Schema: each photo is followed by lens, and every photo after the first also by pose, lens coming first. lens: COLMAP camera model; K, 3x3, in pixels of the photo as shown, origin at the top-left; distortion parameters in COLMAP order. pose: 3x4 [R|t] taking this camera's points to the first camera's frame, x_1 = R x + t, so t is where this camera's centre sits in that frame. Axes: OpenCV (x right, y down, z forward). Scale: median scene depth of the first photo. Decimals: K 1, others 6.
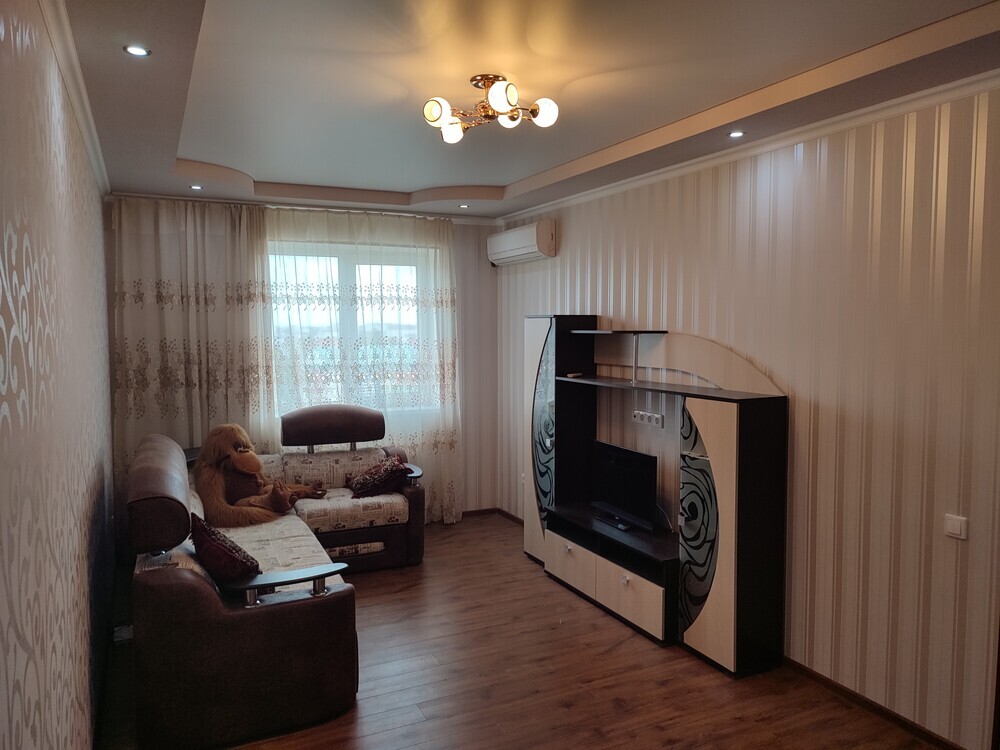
lens RADIAL K [[733.2, 0, 499.3], [0, 733.2, 375.4], [0, 0, 1]] dist [0.000313, 0.000529]
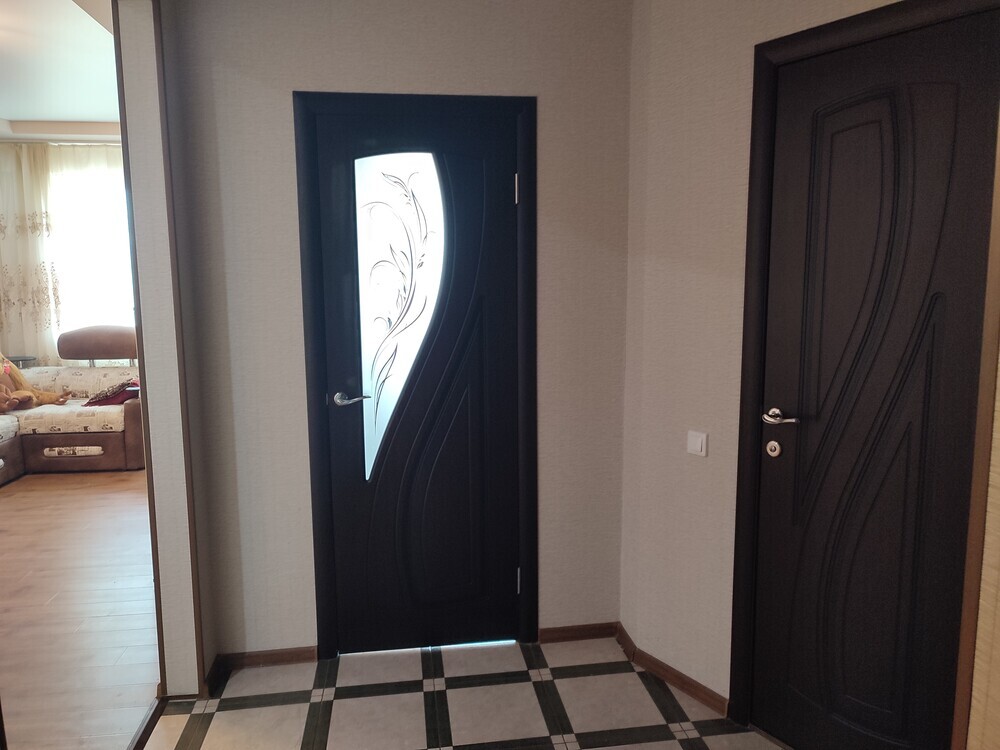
lens RADIAL K [[733.2, 0, 501.5], [0, 733.2, 373.1], [0, 0, 1]] dist [0.000313, 0.000529]
pose [[0.954666, 0.039048, -0.295108, 0.689565], [-0.018419, 0.997208, 0.072366, 0.023432], [0.297110, -0.063649, 0.952719, 0.123685]]
